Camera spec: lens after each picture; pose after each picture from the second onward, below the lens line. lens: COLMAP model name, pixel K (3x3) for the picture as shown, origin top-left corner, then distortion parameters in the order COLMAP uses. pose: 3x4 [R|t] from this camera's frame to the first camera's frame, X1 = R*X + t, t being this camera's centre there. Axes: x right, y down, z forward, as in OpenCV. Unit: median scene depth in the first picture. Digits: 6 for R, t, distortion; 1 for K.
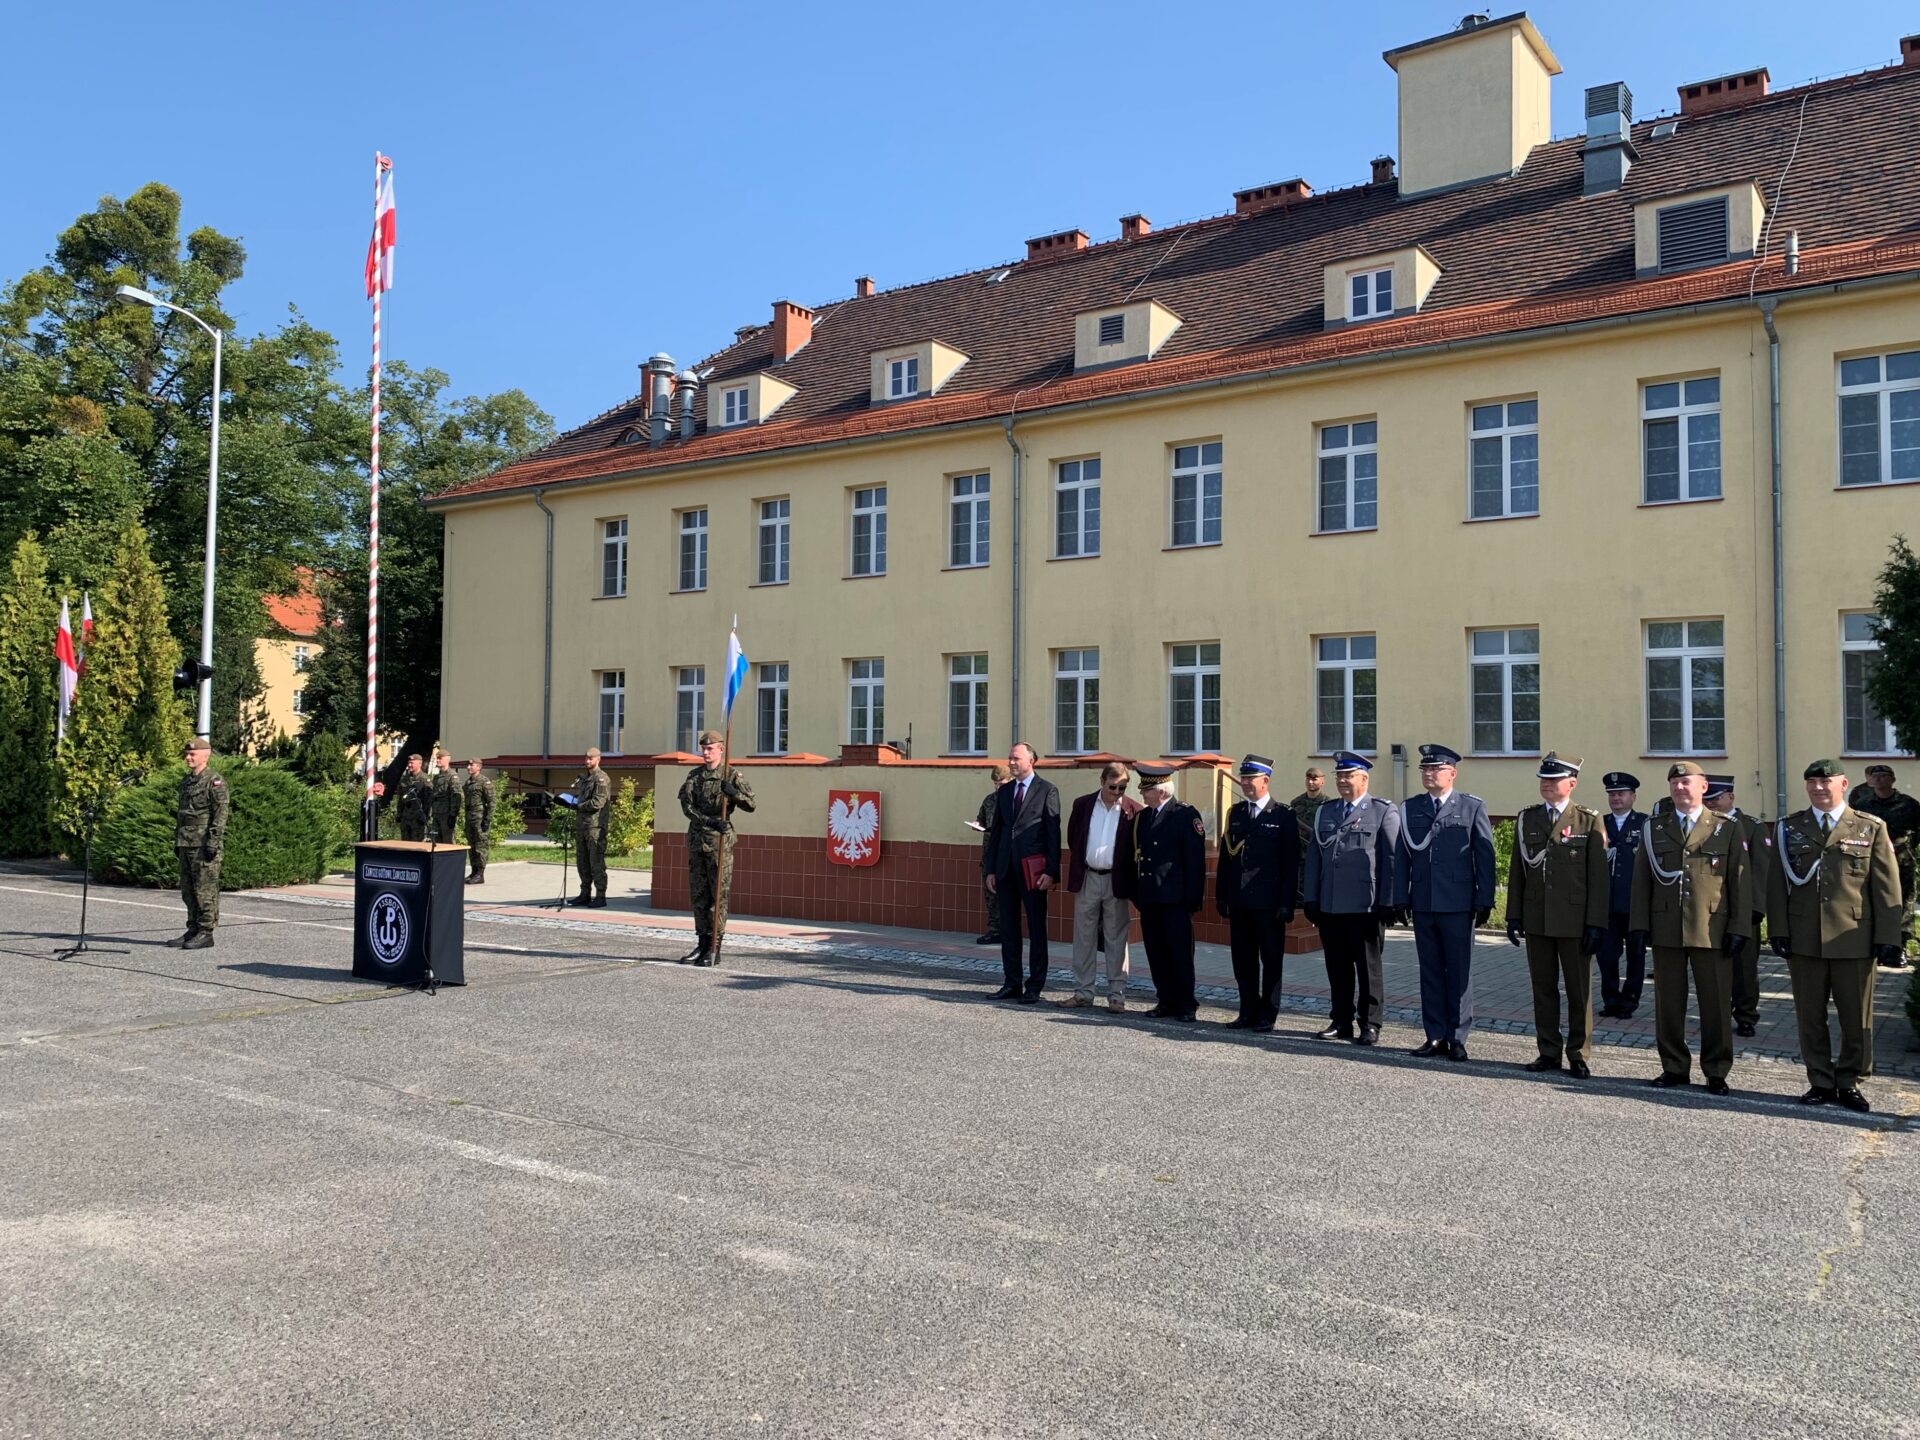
lens RADIAL K [[1445.0, 0, 900.9], [0, 1445.0, 718.4], [0, 0, 1]] dist [0.051932, -0.048818]
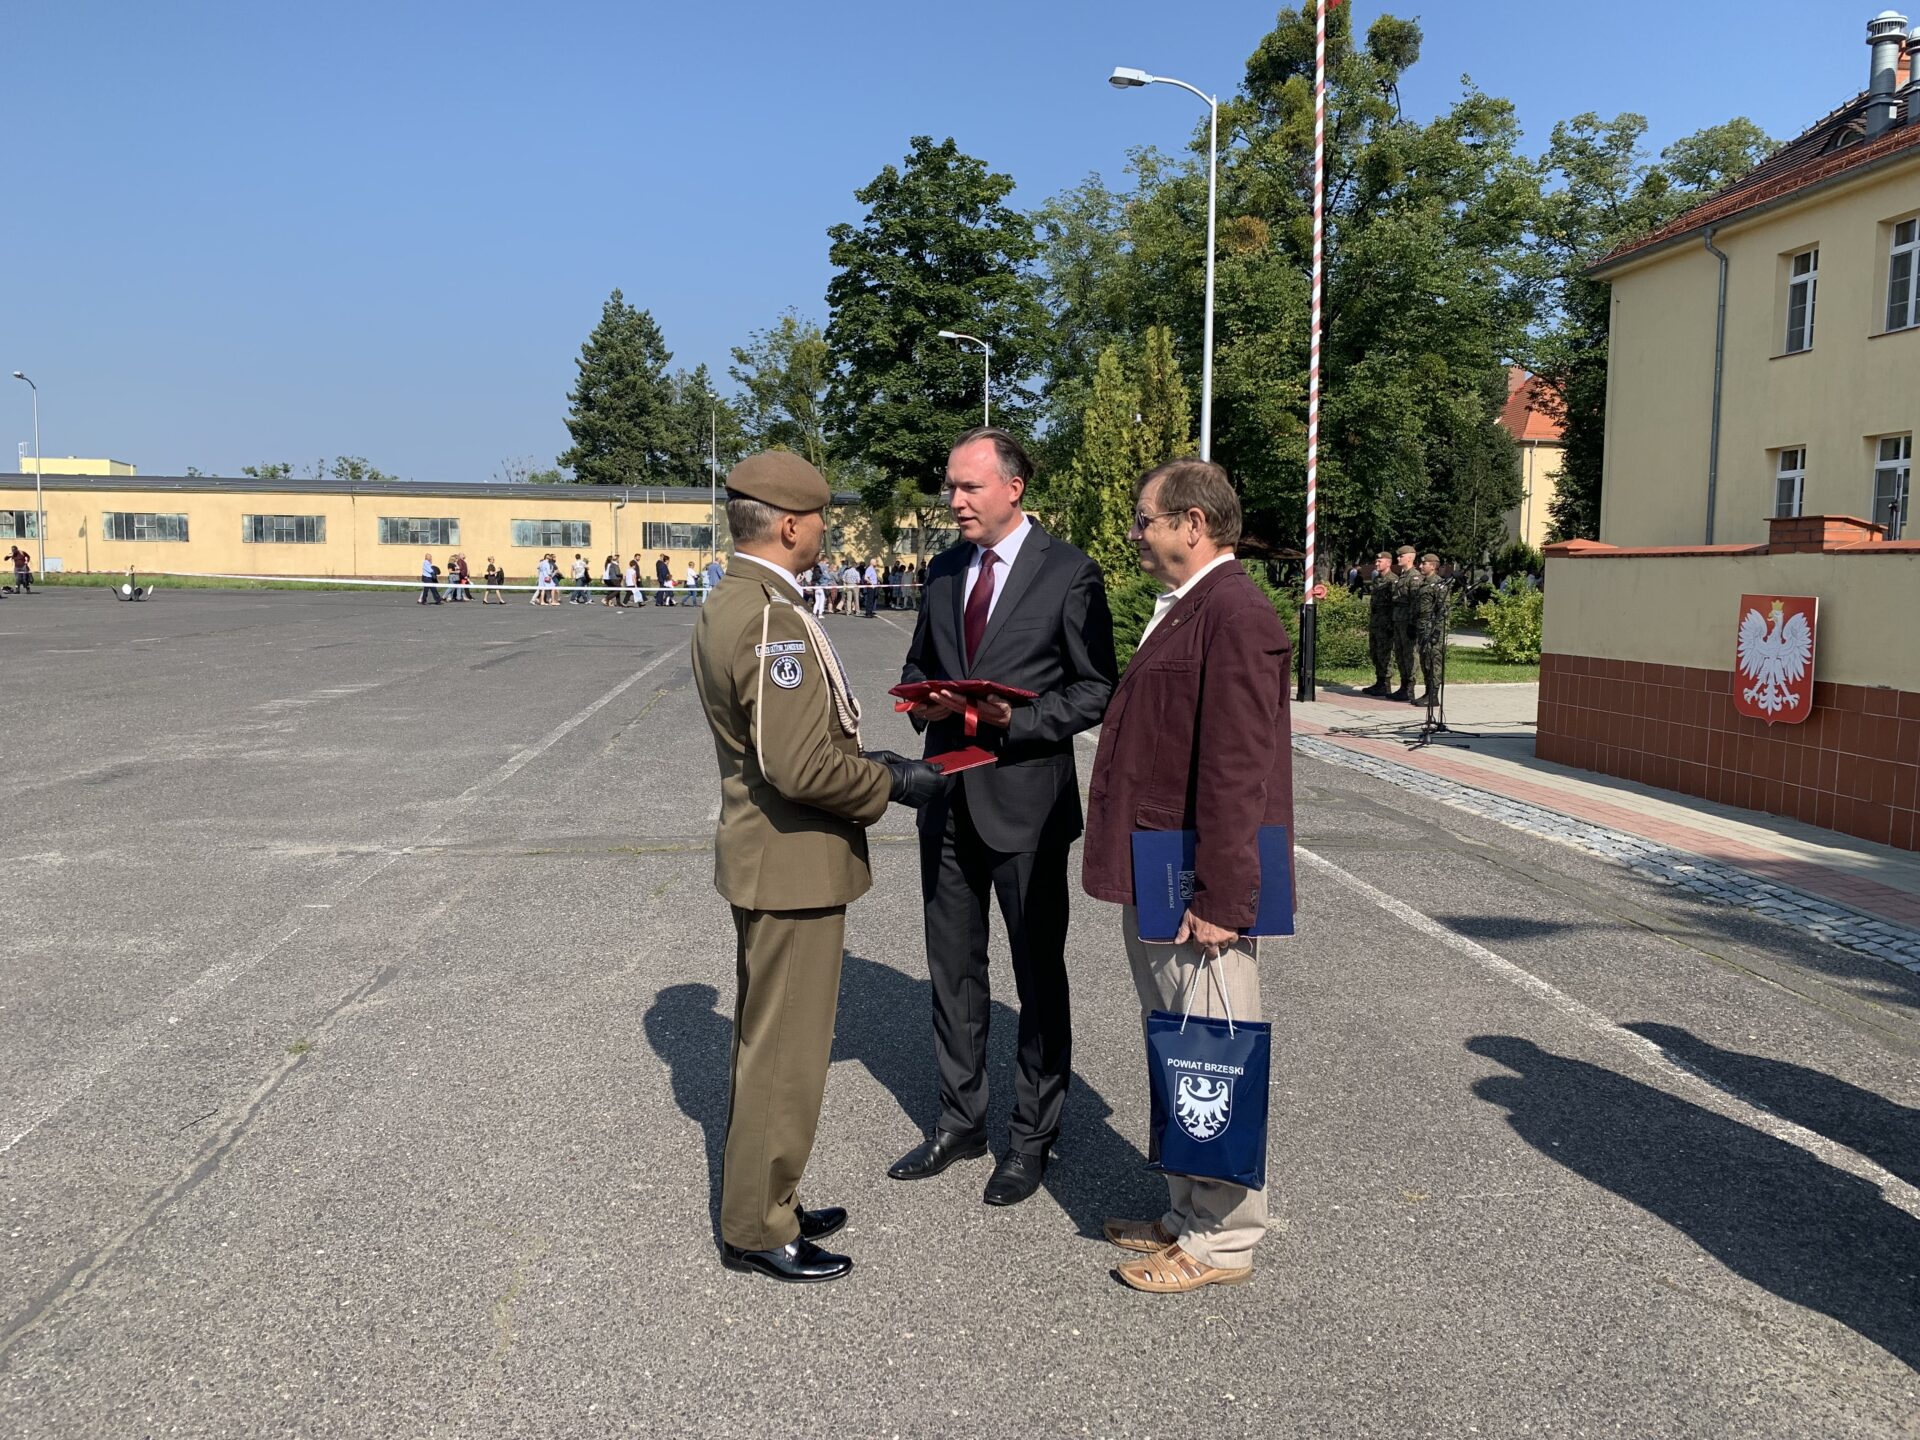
lens RADIAL K [[1445.0, 0, 963.8], [0, 1445.0, 704.3], [0, 0, 1]] dist [0.051932, -0.048818]
pose [[0.712060, 0.059067, -0.699630, 0.045480], [0.026339, 0.993506, 0.110685, 0.005792], [0.701625, -0.097242, 0.705880, 0.102478]]
